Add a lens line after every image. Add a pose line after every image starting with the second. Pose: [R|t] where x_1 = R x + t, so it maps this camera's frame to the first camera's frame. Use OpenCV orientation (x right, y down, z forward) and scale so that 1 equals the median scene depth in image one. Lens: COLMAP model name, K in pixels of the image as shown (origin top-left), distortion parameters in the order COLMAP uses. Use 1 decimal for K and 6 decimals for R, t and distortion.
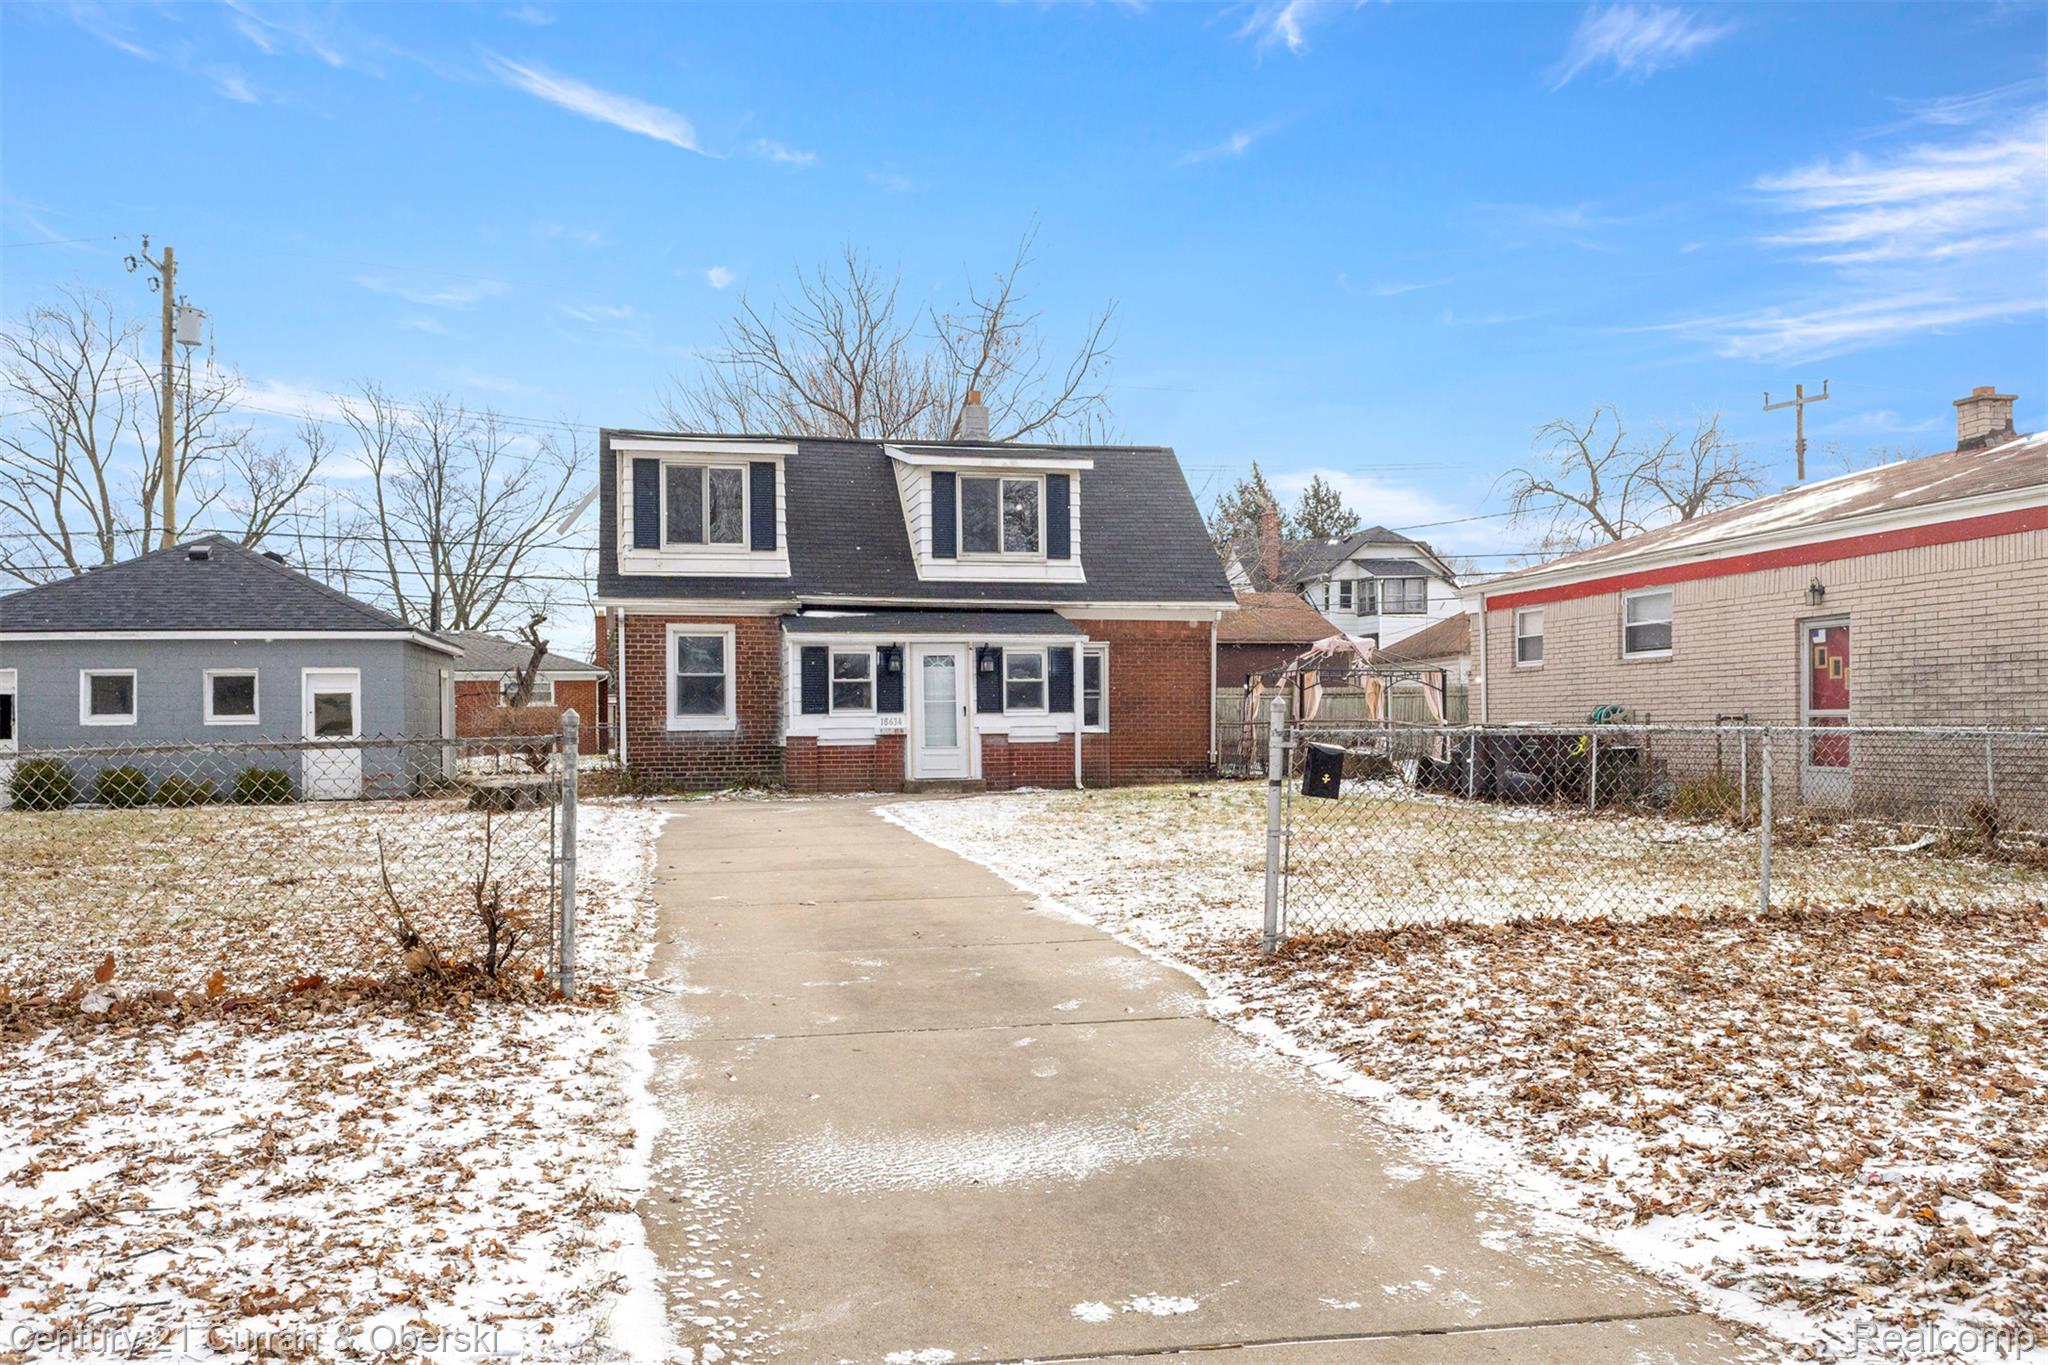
lens RADIAL K [[1705.2, 0, 1042.8], [0, 1705.2, 730.2], [0, 0, 1]] dist [0.011274, -0.028235]
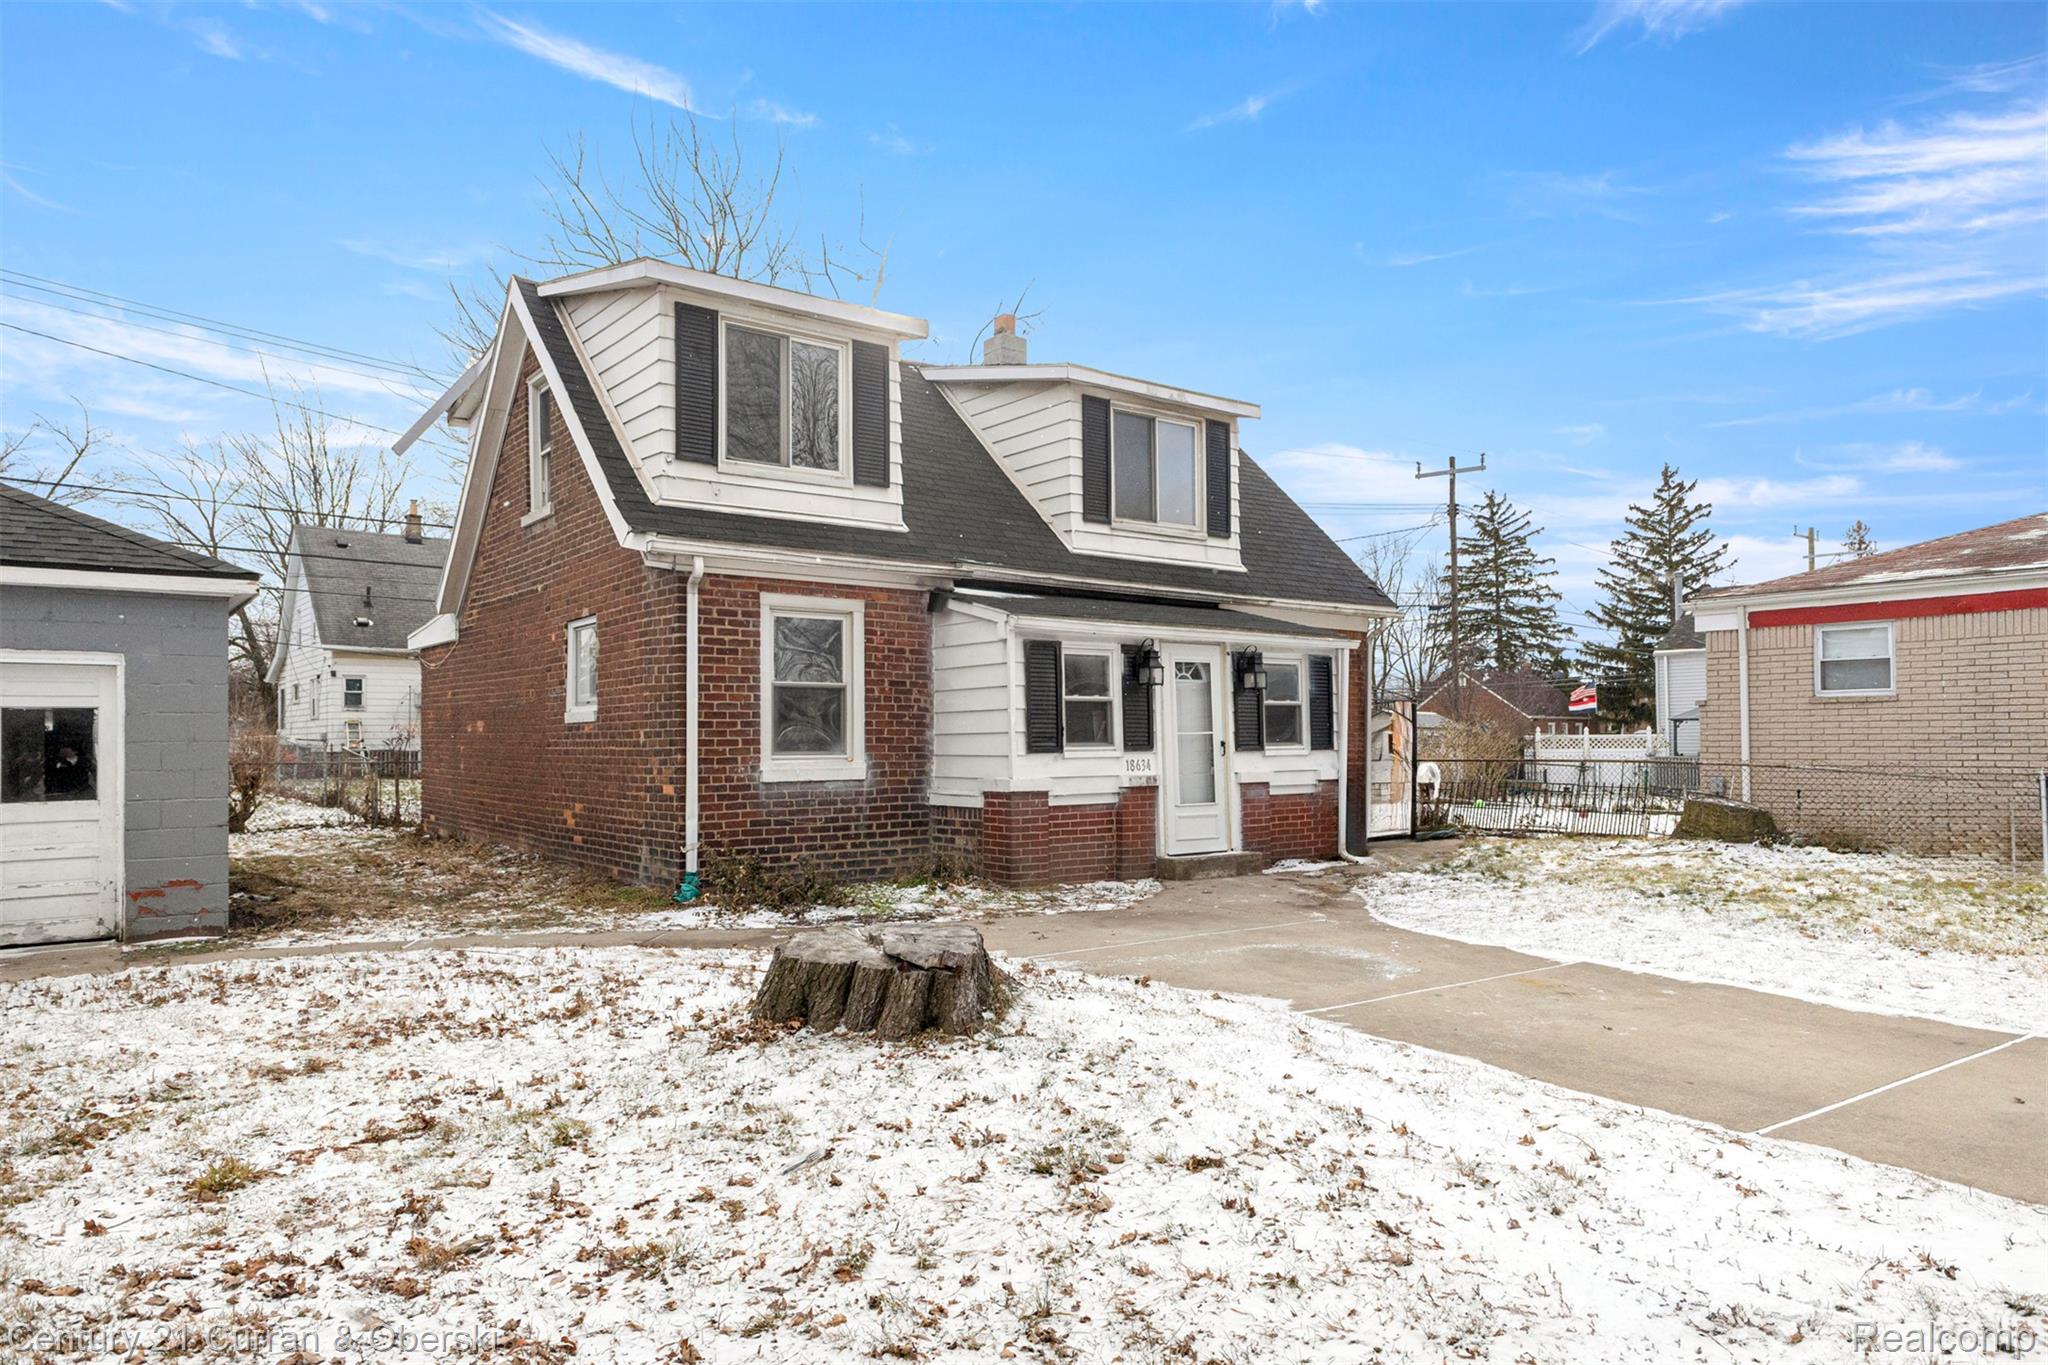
lens RADIAL K [[1313.7, 0, 1030.4], [0, 1313.7, 719.7], [0, 0, 1]] dist [0.004260, 0.001678]
pose [[0.910097, 0.010795, 0.414254, -0.316539], [-0.001996, 0.999763, -0.021667, -0.011003], [-0.414390, 0.018892, 0.909903, 0.561346]]
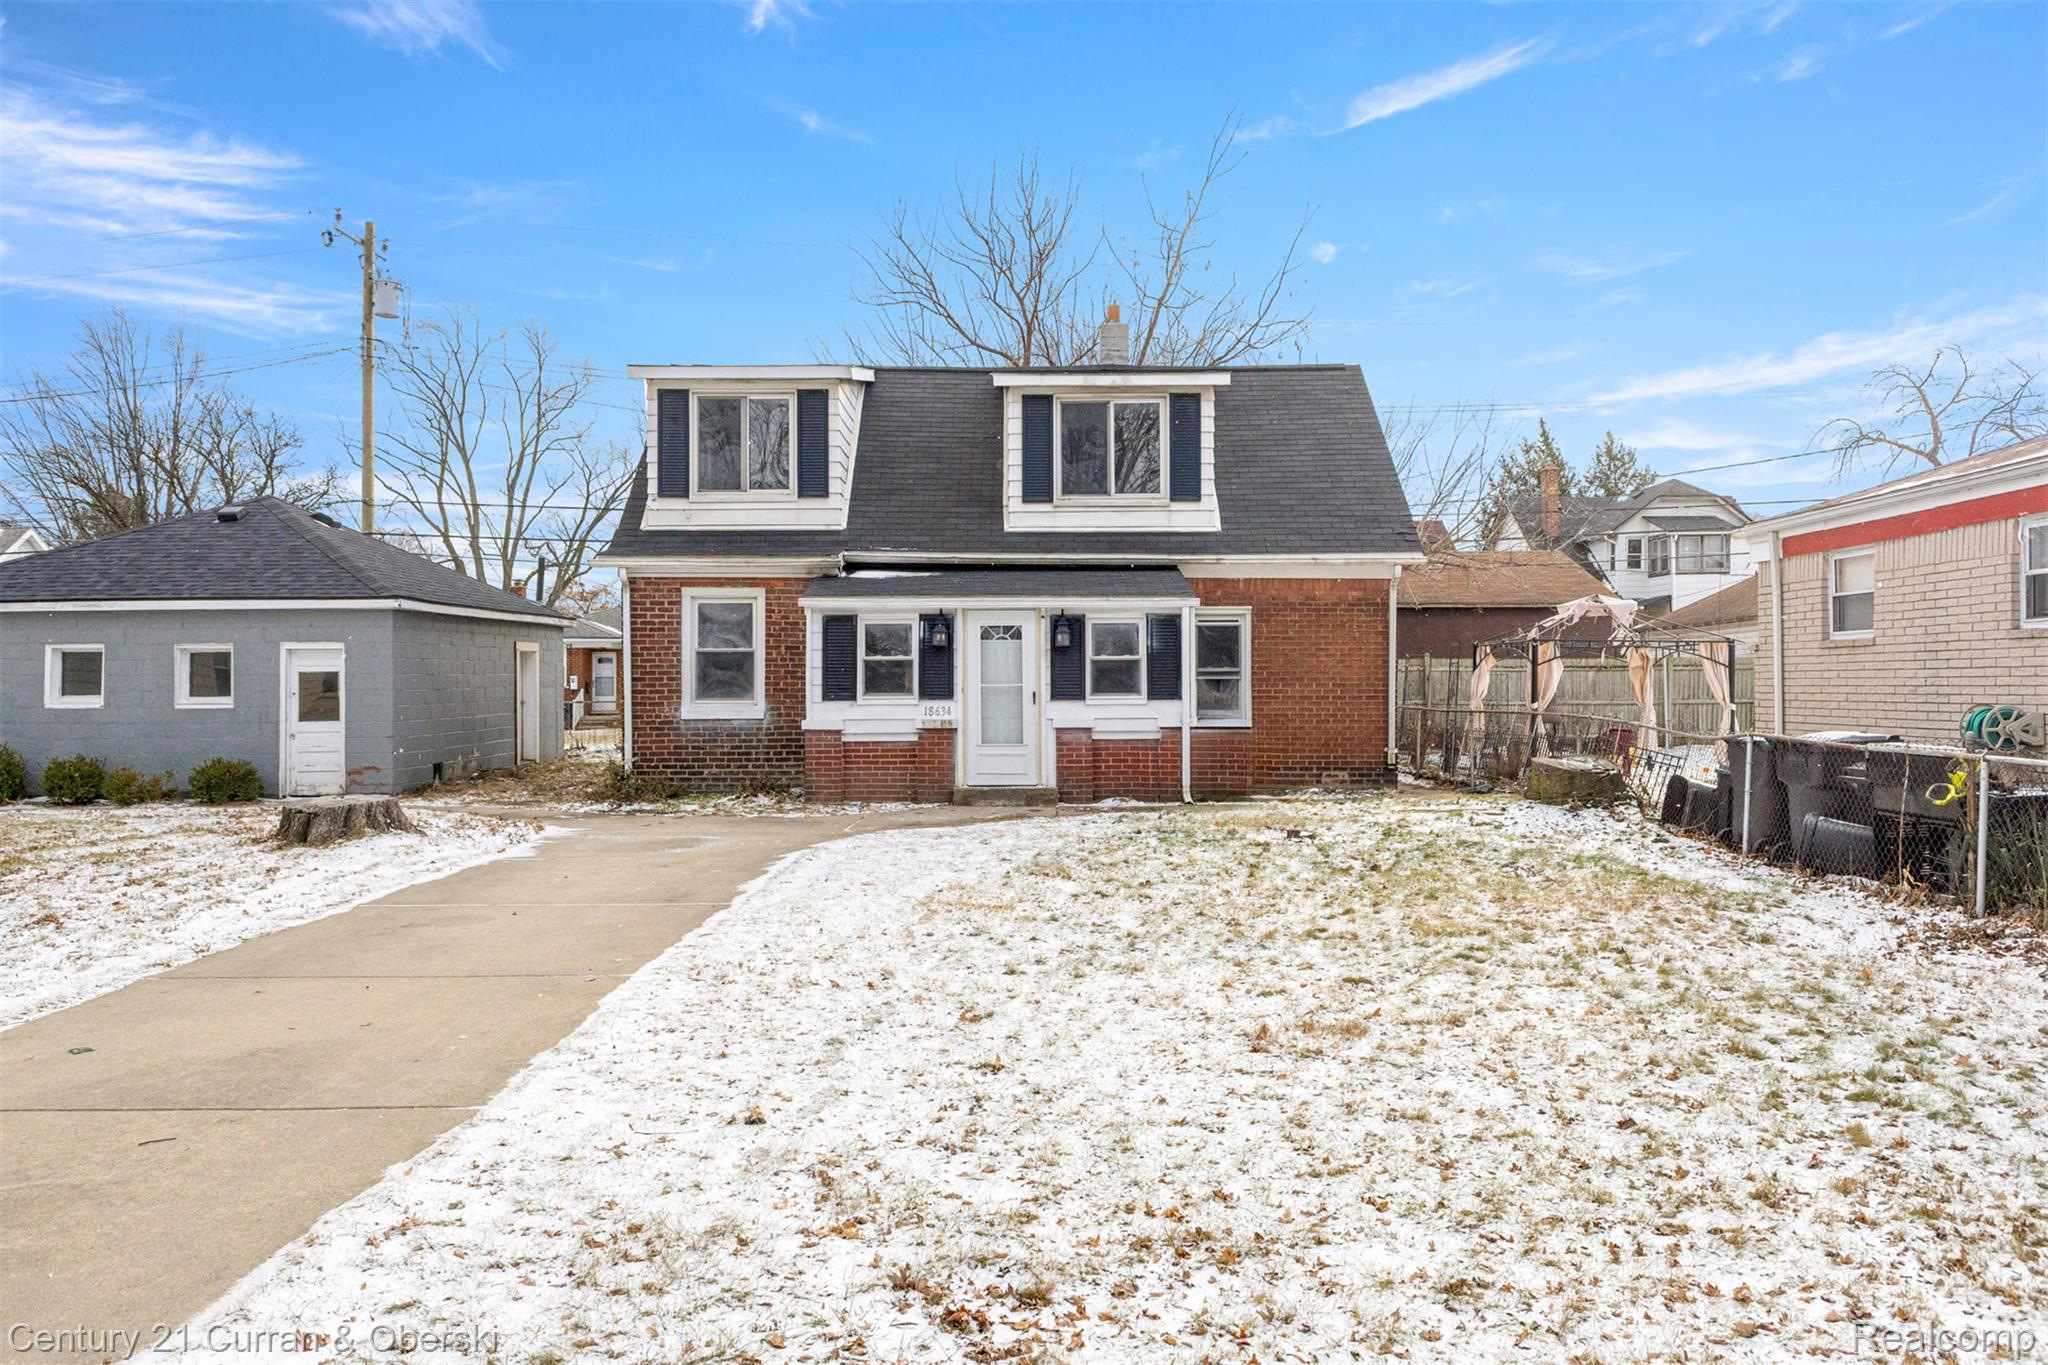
lens RADIAL K [[1461.9, 0, 1029.6], [0, 1461.9, 667.6], [0, 0, 1]] dist [0.034543, -0.022965]
pose [[0.972725, 0.003021, -0.231944, 0.102952], [-0.005623, 0.999928, -0.010554, -0.017610], [0.231895, 0.011571, 0.972672, 0.353402]]
